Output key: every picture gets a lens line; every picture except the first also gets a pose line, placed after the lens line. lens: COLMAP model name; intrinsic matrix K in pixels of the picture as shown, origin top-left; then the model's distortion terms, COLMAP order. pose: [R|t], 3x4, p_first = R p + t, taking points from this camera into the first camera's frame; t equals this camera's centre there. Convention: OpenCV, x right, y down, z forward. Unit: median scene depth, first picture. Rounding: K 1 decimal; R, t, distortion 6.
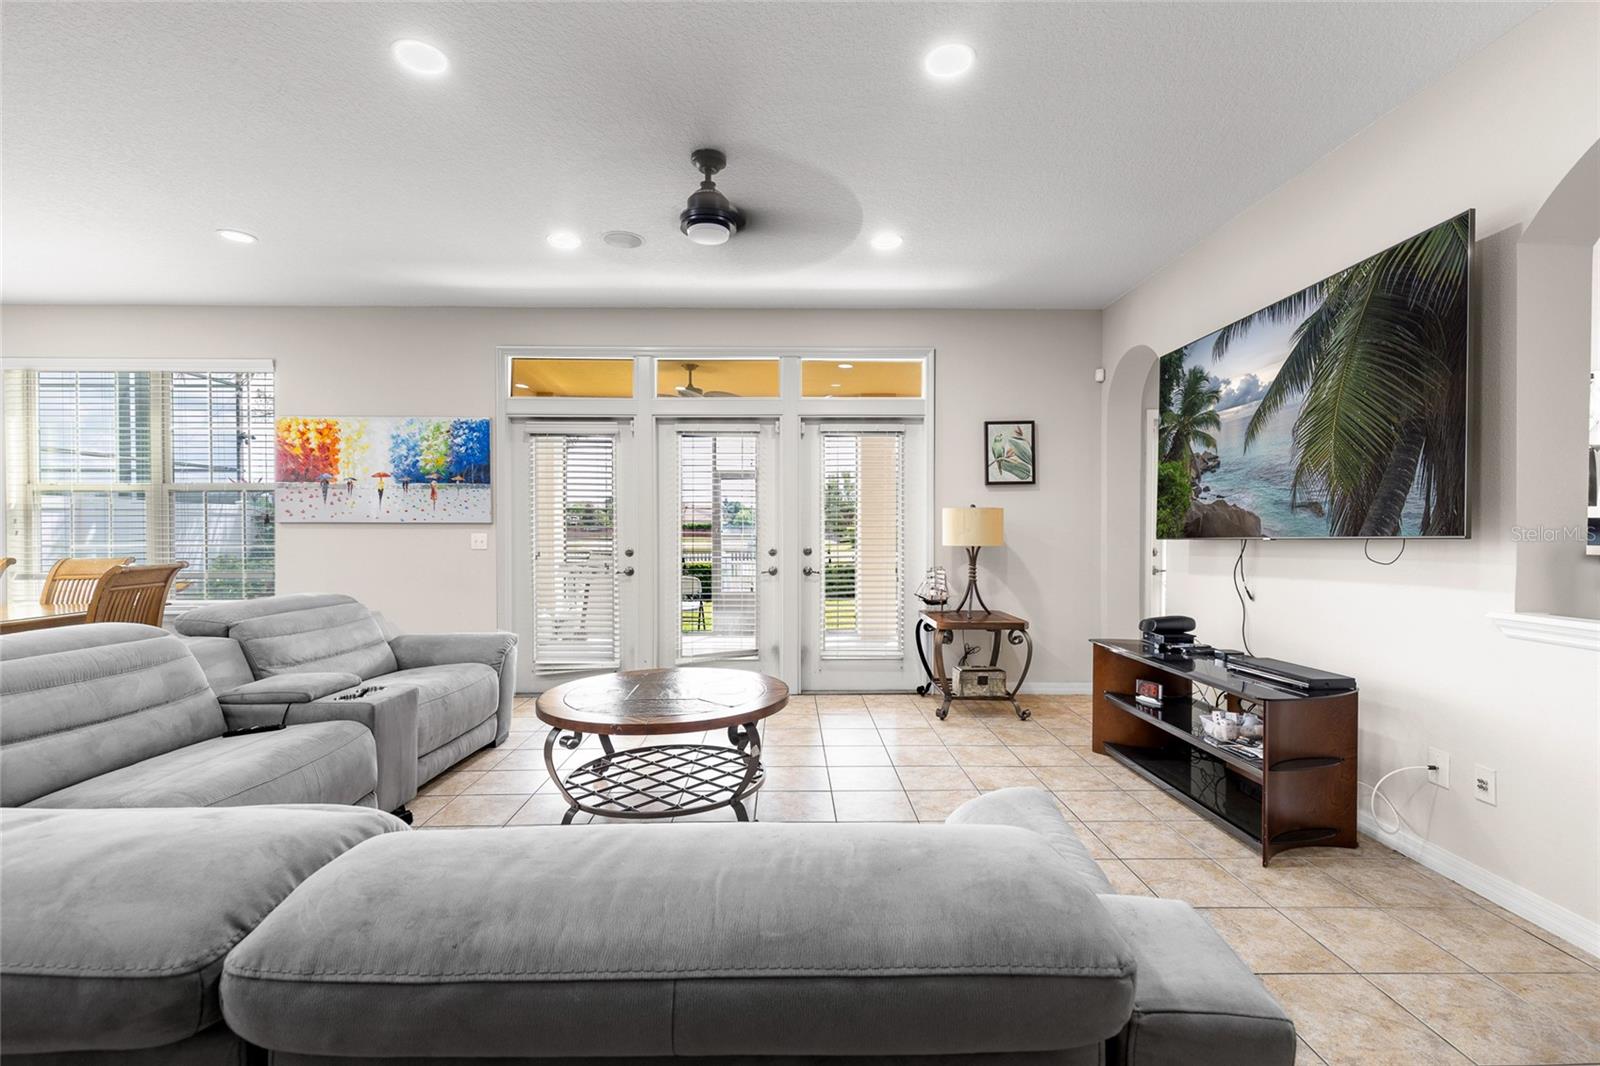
lens RADIAL K [[717.4, 0, 791.0], [0, 717.4, 541.7], [0, 0, 1]] dist [0.001548, -0.000686]
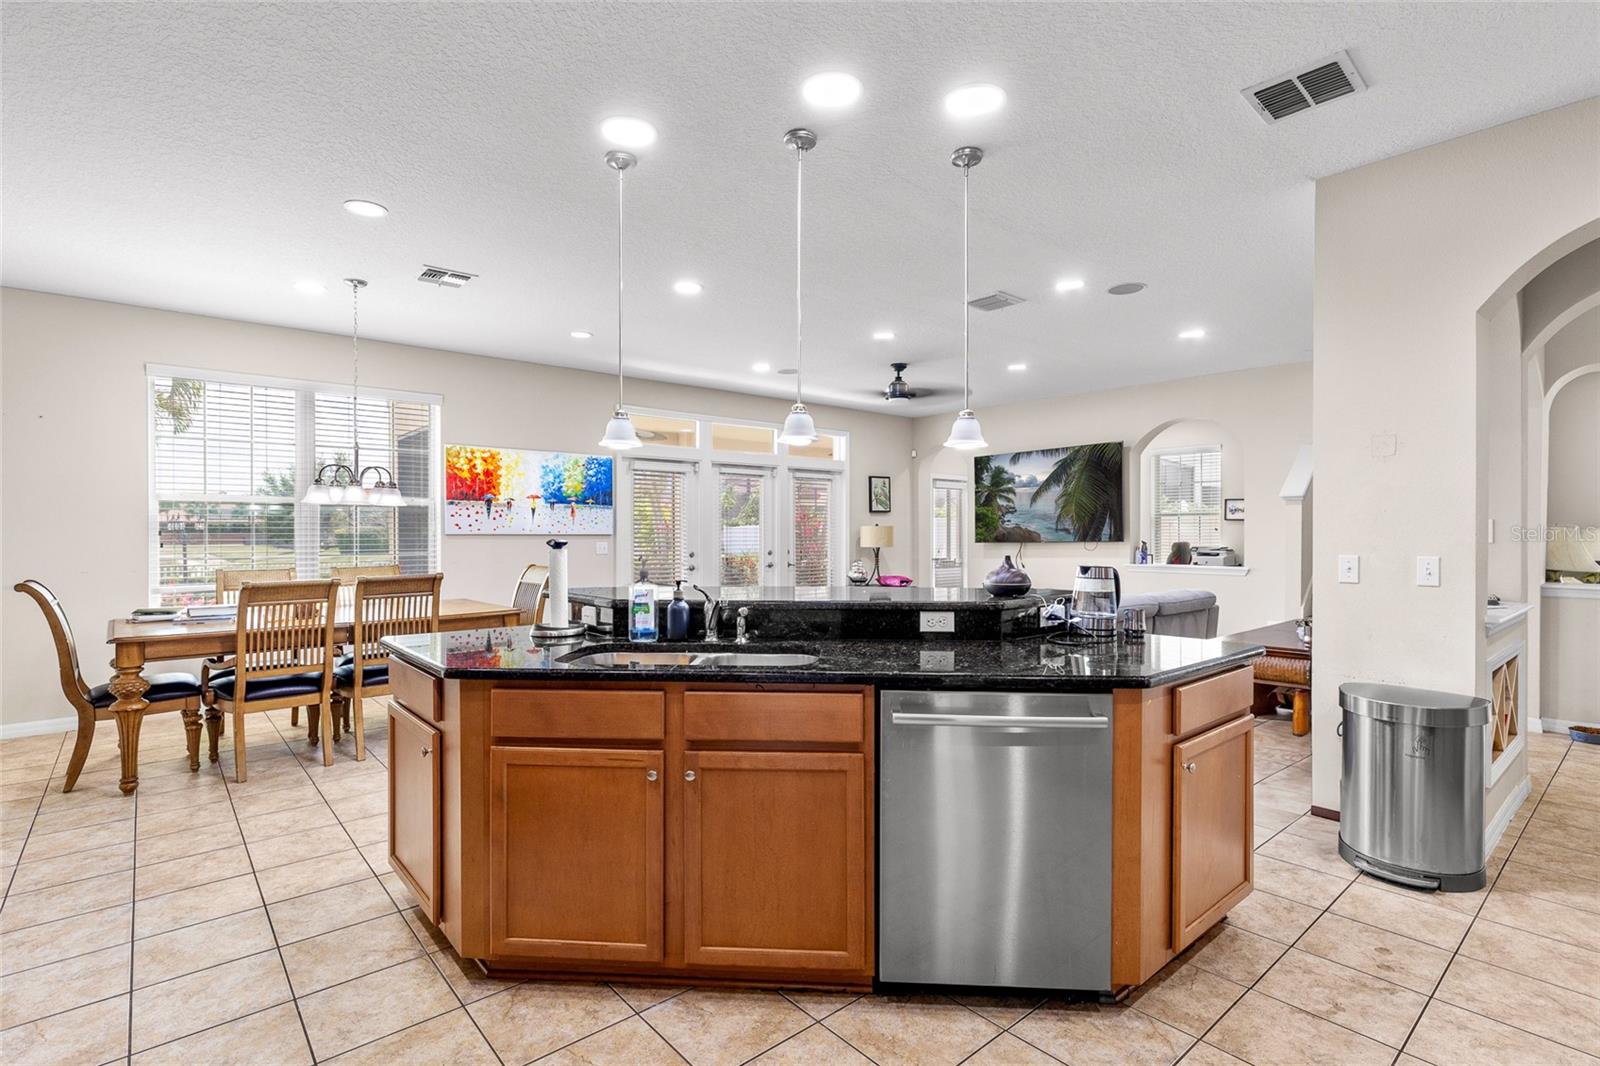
lens RADIAL K [[767.1, 0, 792.6], [0, 767.1, 532.9], [0, 0, 1]] dist [0.000976, 0.000287]
pose [[0.773620, -0.000231, 0.633650, -1.075585], [0.010304, 0.999872, -0.012215, -0.008278], [-0.633566, 0.015979, 0.773523, -0.330756]]
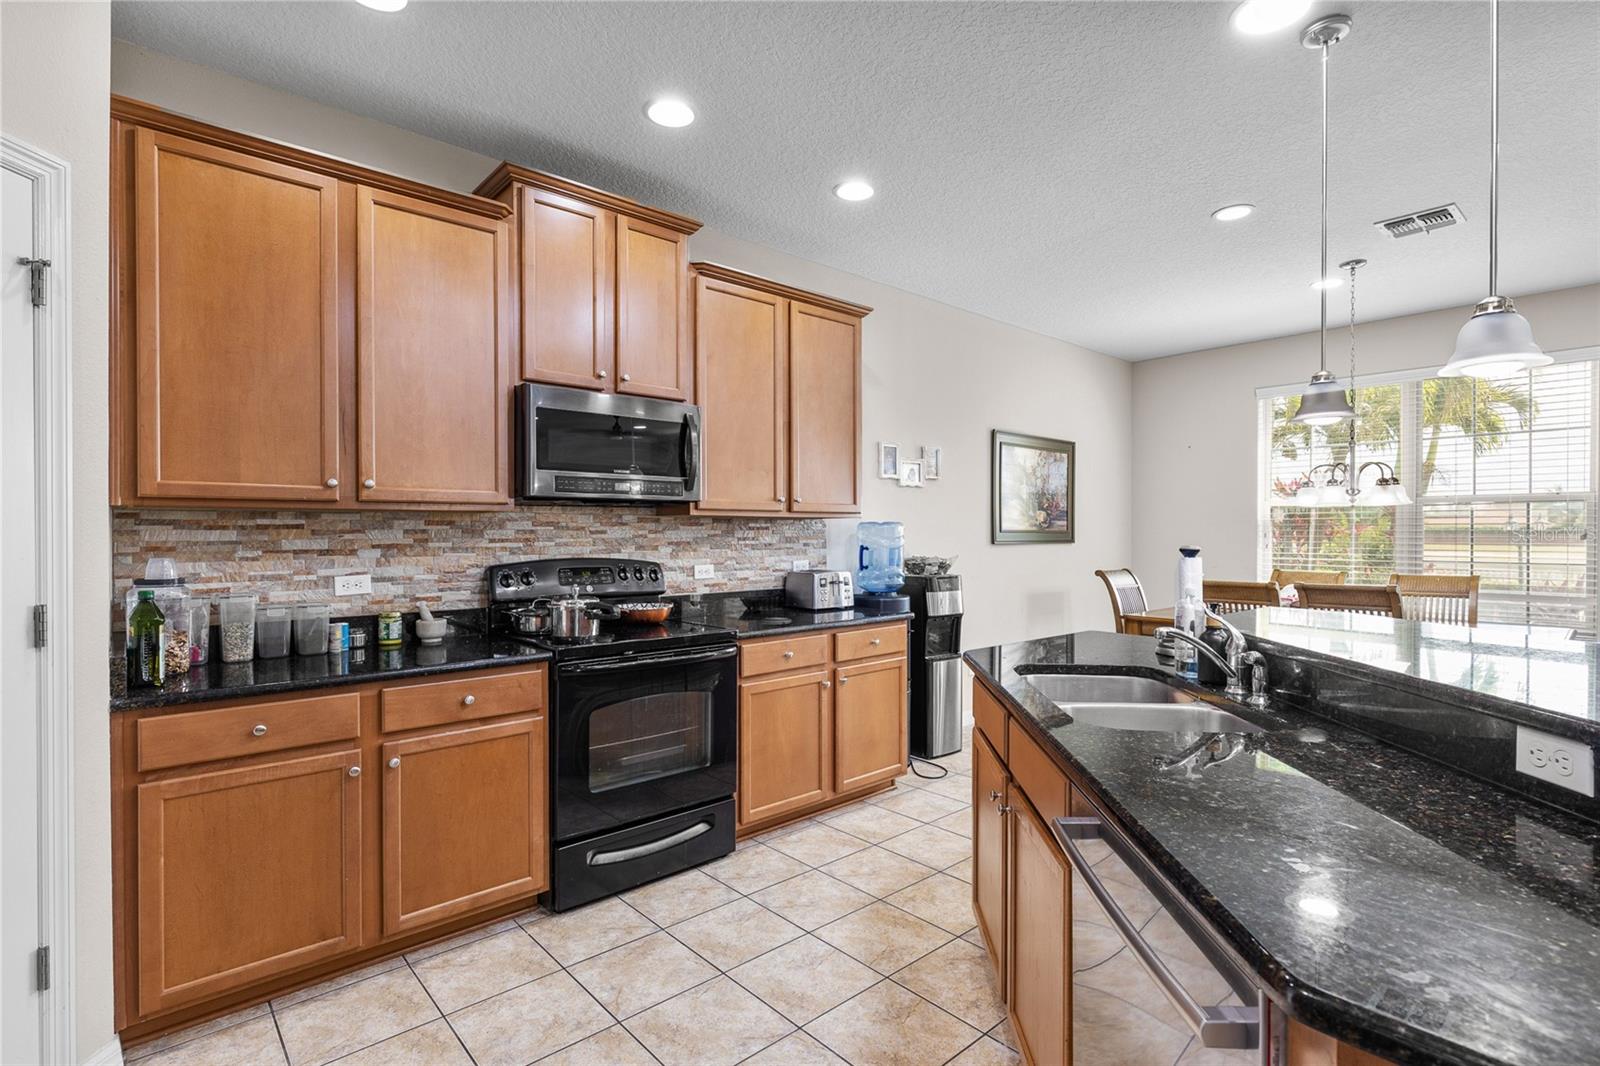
lens RADIAL K [[767.1, 0, 807.0], [0, 767.1, 529.1], [0, 0, 1]] dist [0.000976, 0.000287]
pose [[0.652297, -0.001468, -0.757962, -0.649670], [-0.013990, 0.999804, -0.013977, -0.012578], [0.757835, 0.019721, 0.652149, -0.293849]]
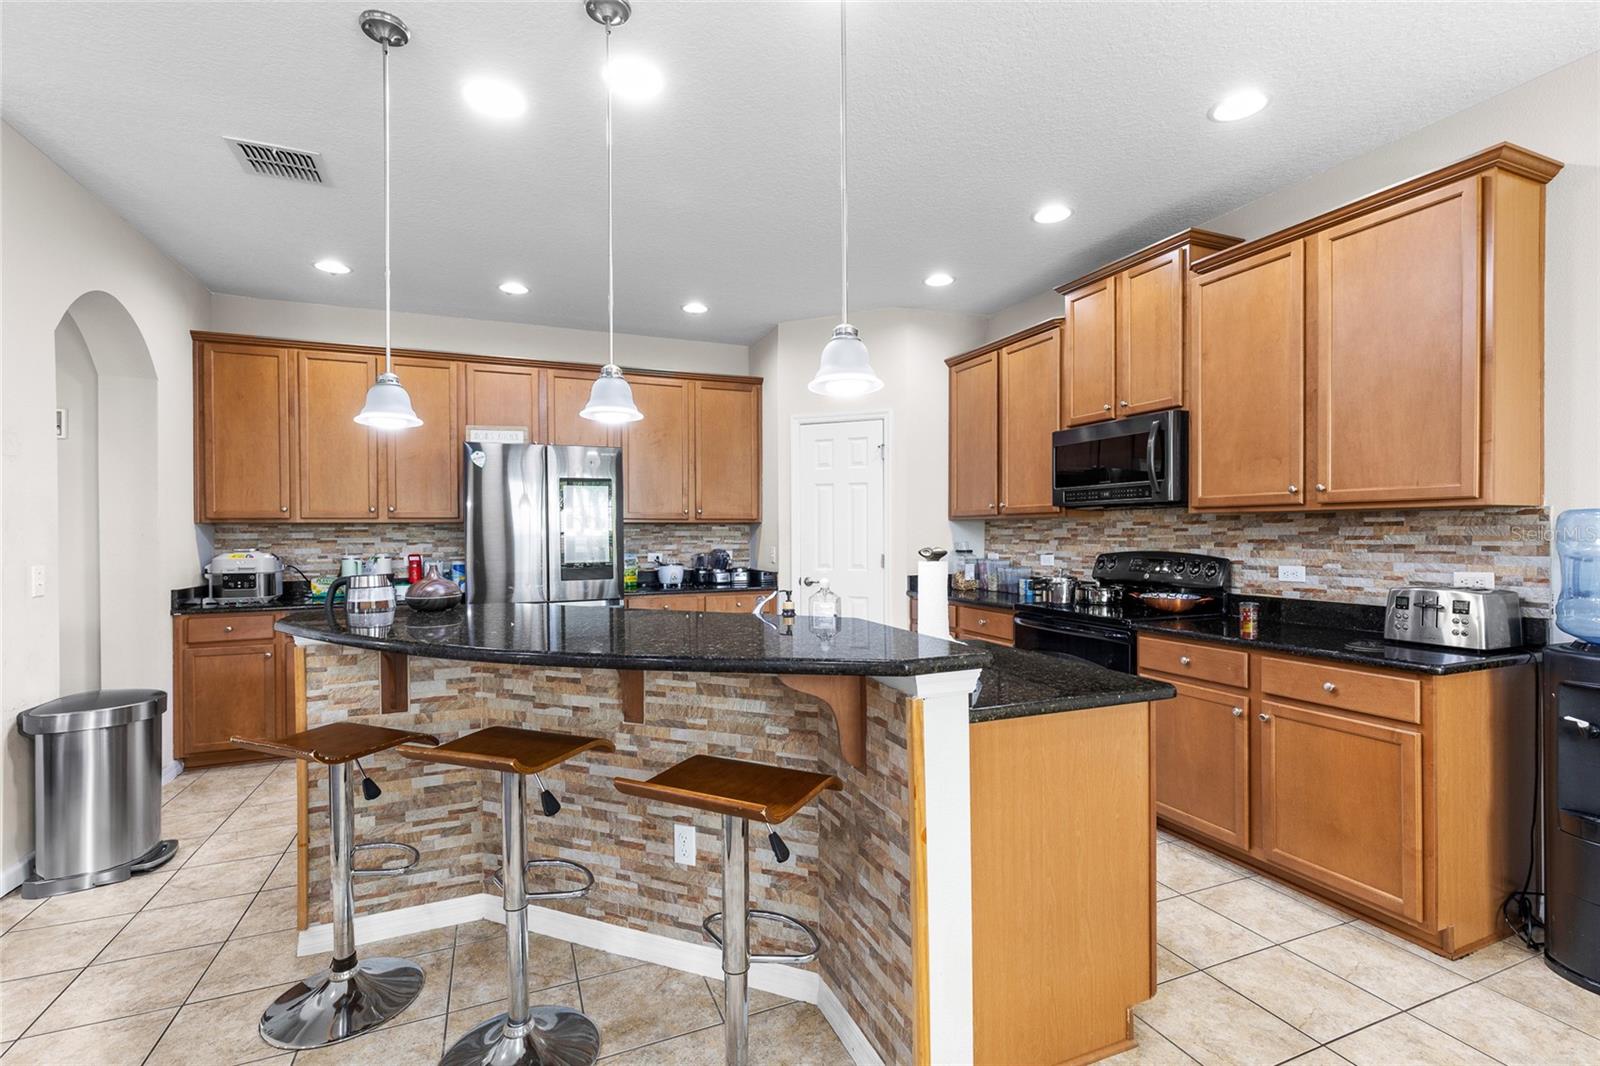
lens RADIAL K [[717.4, 0, 807.2], [0, 717.4, 536.6], [0, 0, 1]] dist [0.001548, -0.000686]
pose [[-0.929037, 0.008573, -0.369888, -0.661182], [-0.000456, 0.999704, 0.024317, -0.026947], [0.369987, 0.022760, -0.928758, 0.524241]]
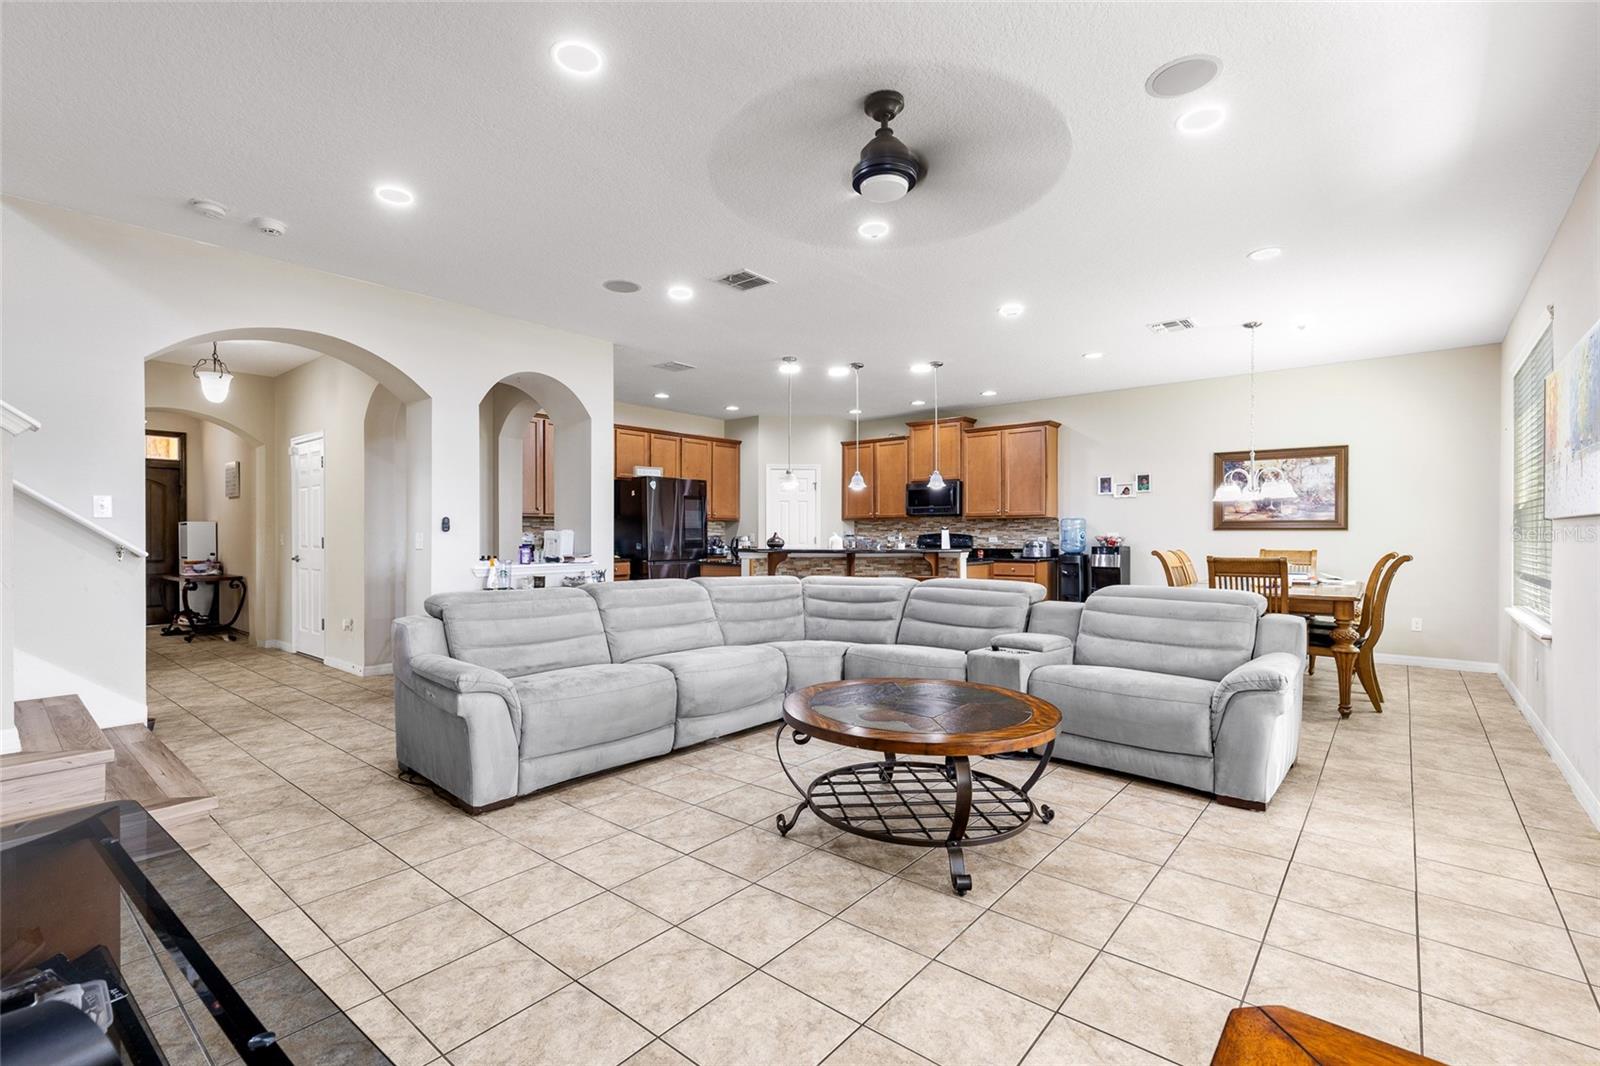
lens RADIAL K [[717.4, 0, 807.5], [0, 717.4, 537.8], [0, 0, 1]] dist [0.001548, -0.000686]
pose [[-0.653920, 0.004205, -0.756552, 0.369316], [-0.012659, 0.999784, 0.016499, -0.009188], [0.756458, 0.020366, -0.653725, 0.921731]]
